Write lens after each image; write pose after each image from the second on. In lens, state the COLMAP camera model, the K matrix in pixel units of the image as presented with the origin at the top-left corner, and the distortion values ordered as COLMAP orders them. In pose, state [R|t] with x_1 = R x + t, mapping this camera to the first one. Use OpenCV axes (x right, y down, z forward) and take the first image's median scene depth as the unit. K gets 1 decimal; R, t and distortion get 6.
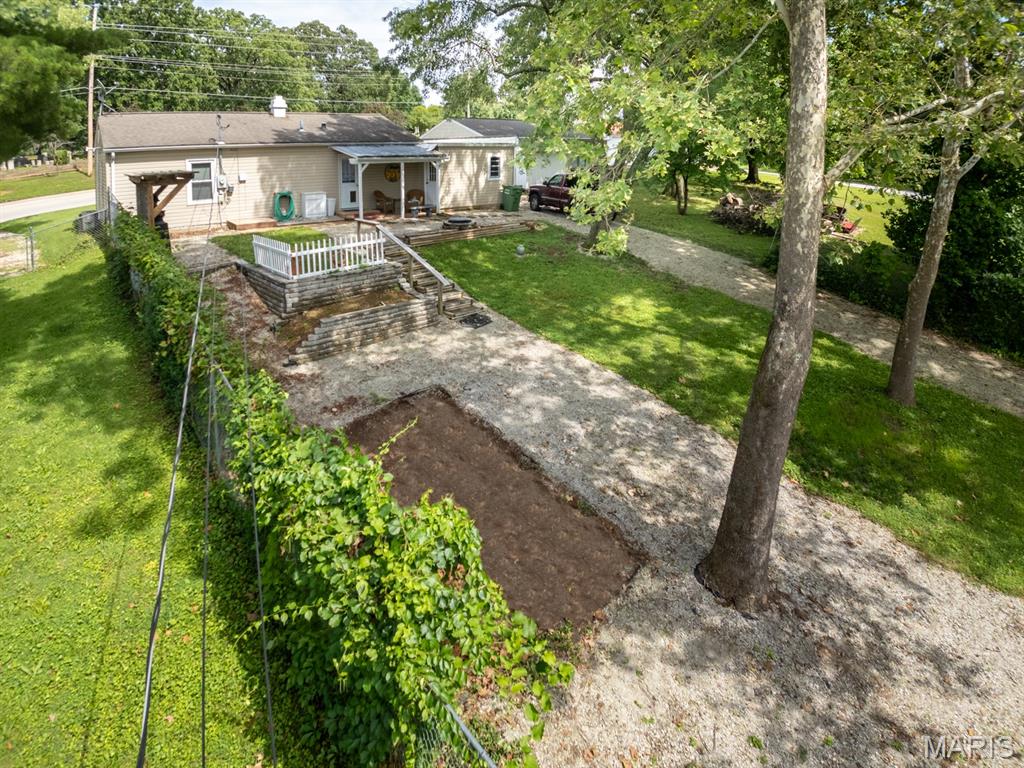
lens RADIAL K [[549.4, 0, 512.0], [0, 549.4, 384.0], [0, 0, 1]] dist [-0.061568, -0.000555]
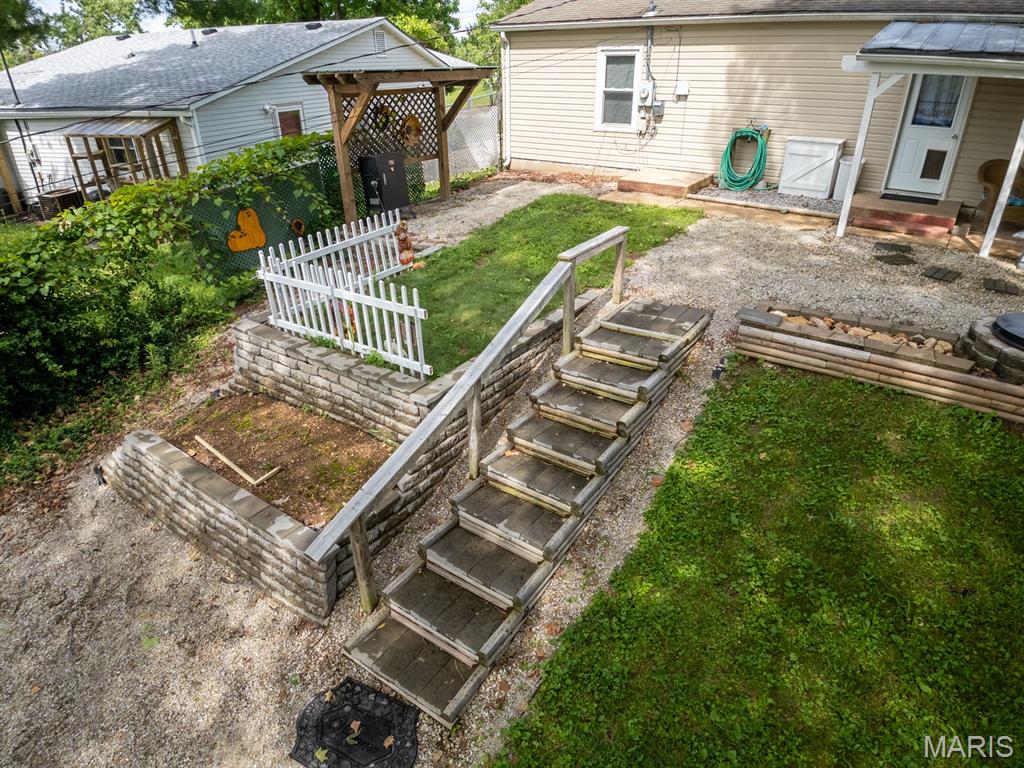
lens RADIAL K [[605.7, 0, 512.0], [0, 605.7, 384.0], [0, 0, 1]] dist [-0.007077, -0.001031]
pose [[0.234138, 0.468455, -0.851897, 0.098896], [-0.388002, 0.848472, 0.359931, -0.298984], [0.891422, 0.246264, 0.380421, 0.721360]]
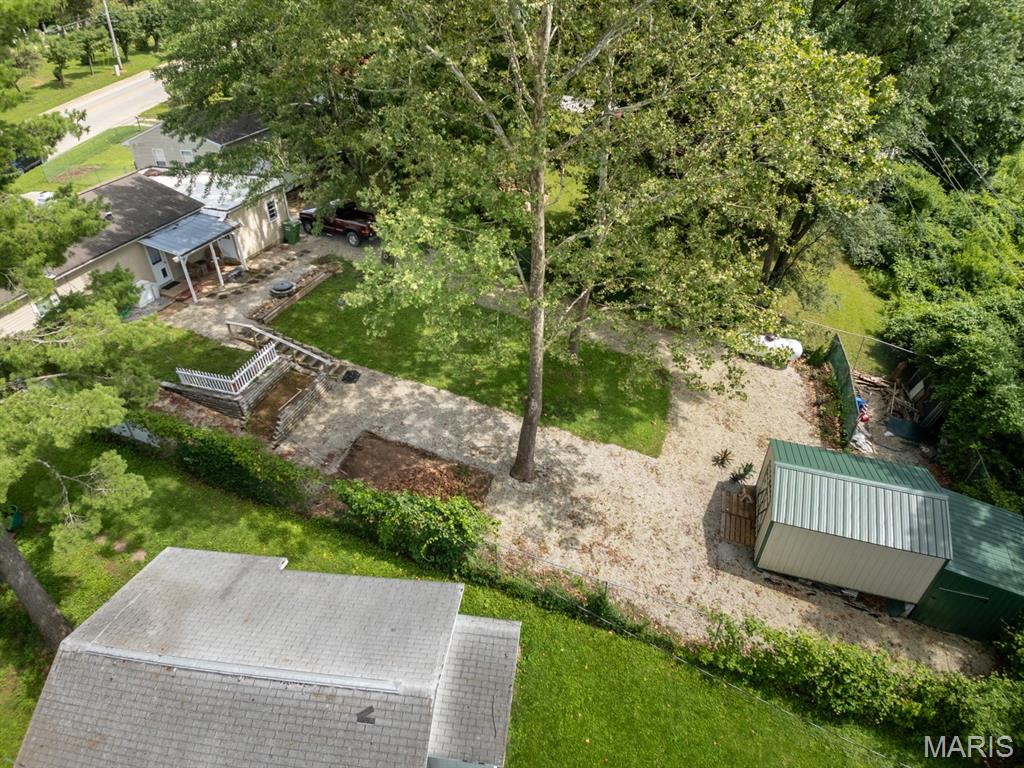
lens RADIAL K [[605.7, 0, 512.0], [0, 605.7, 384.0], [0, 0, 1]] dist [-0.007077, -0.001031]
pose [[0.881700, -0.319927, 0.346772, -0.194305], [0.255833, 0.941738, 0.218356, -0.256555], [-0.396427, -0.103809, 0.912179, -0.593105]]
